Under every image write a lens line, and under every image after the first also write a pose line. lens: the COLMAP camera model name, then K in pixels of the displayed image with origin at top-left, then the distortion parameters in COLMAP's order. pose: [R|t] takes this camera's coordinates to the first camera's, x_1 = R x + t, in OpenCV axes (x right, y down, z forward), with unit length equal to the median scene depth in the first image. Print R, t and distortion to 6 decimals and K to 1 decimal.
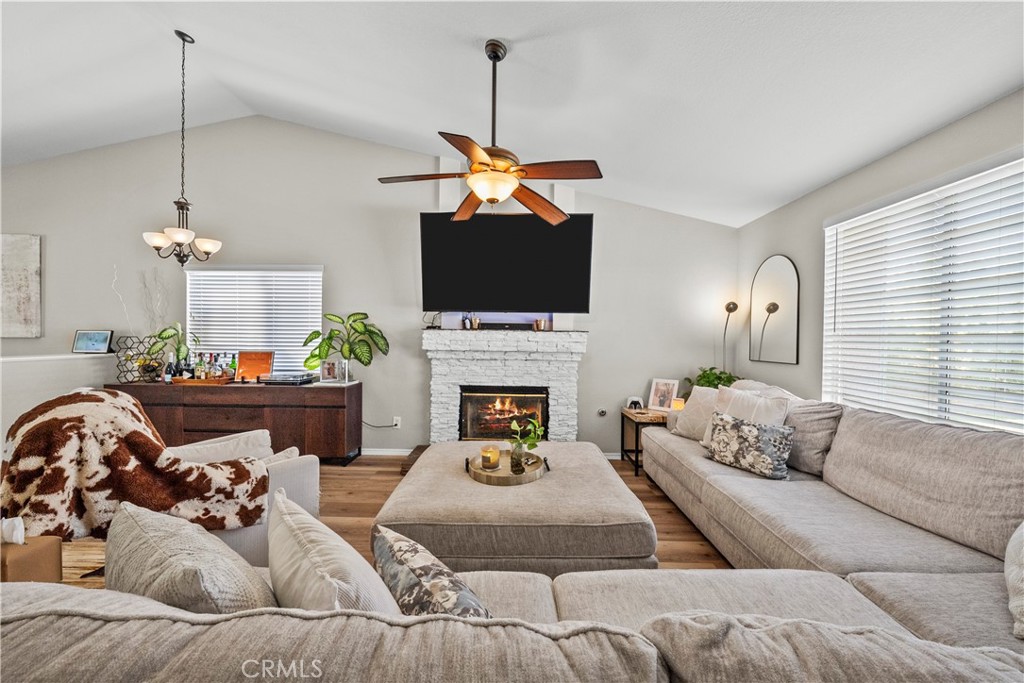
lens RADIAL K [[397.2, 0, 513.4], [0, 397.2, 342.3], [0, 0, 1]] dist [0.000074, -0.000430]
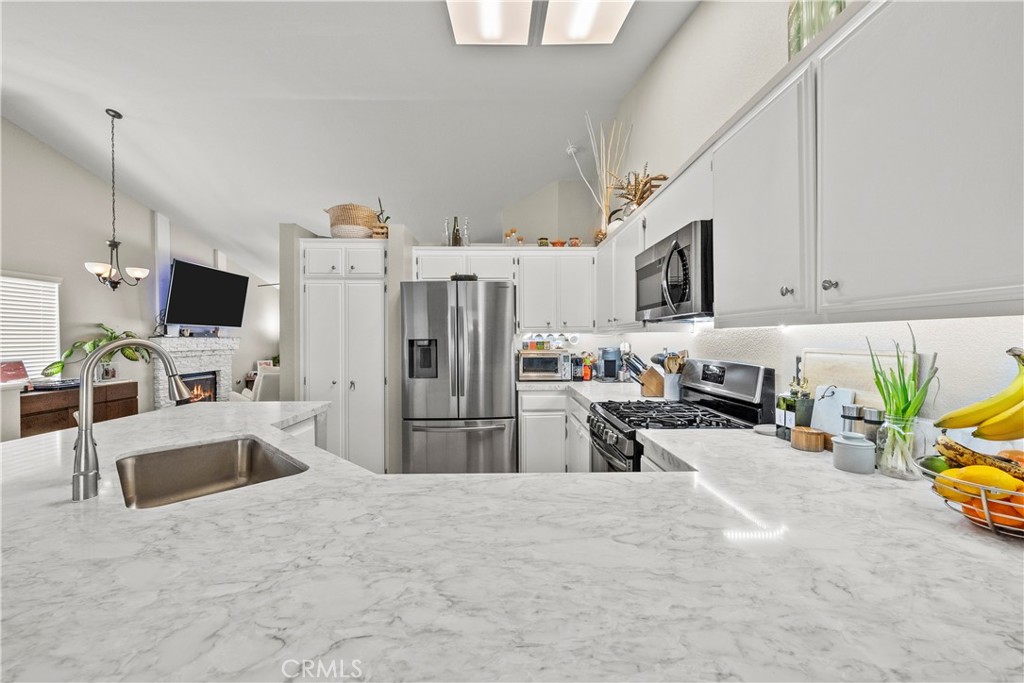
lens RADIAL K [[397.2, 0, 509.7], [0, 397.2, 343.3], [0, 0, 1]] dist [0.000074, -0.000430]
pose [[-0.037004, -0.024629, 0.999012, -1.666385], [0.011399, 0.999621, 0.025066, -0.031412], [-0.999250, 0.012316, -0.036709, -0.170858]]
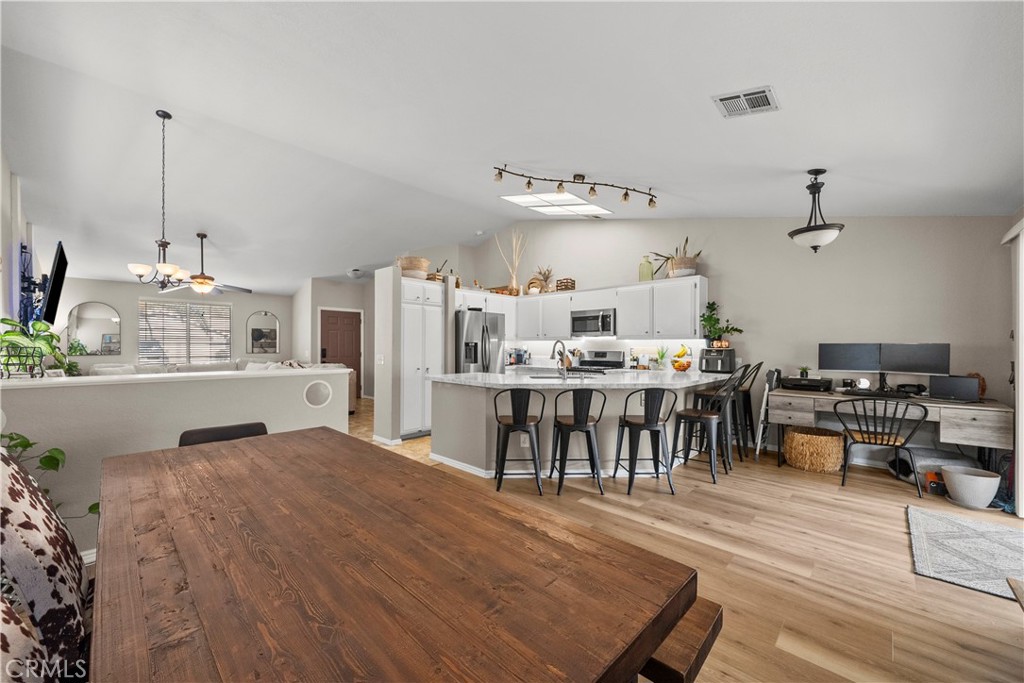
lens RADIAL K [[397.2, 0, 509.4], [0, 397.2, 348.4], [0, 0, 1]] dist [0.000074, -0.000430]
pose [[-0.738032, -0.016562, 0.674563, -1.946889], [-0.005765, 0.999817, 0.018240, -0.027467], [-0.674741, 0.009573, -0.737992, 0.936090]]
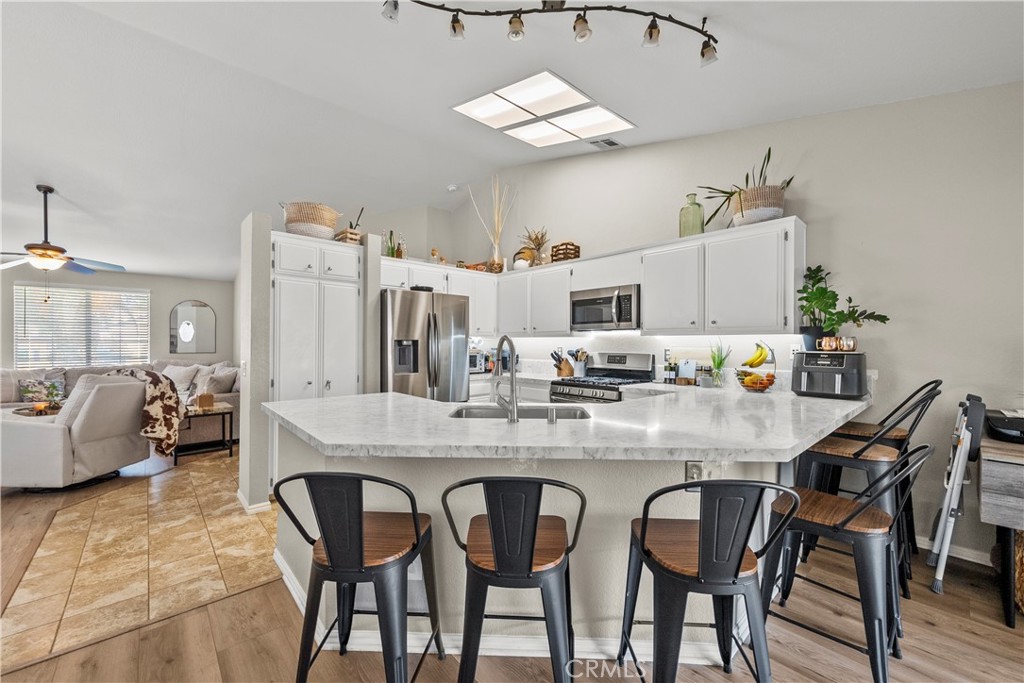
lens RADIAL K [[397.2, 0, 514.5], [0, 397.2, 345.9], [0, 0, 1]] dist [0.000074, -0.000430]
pose [[-0.687196, -0.018585, 0.726235, -1.706378], [-0.005748, 0.999781, 0.020146, -0.027968], [-0.726450, 0.009670, -0.687152, 0.414831]]
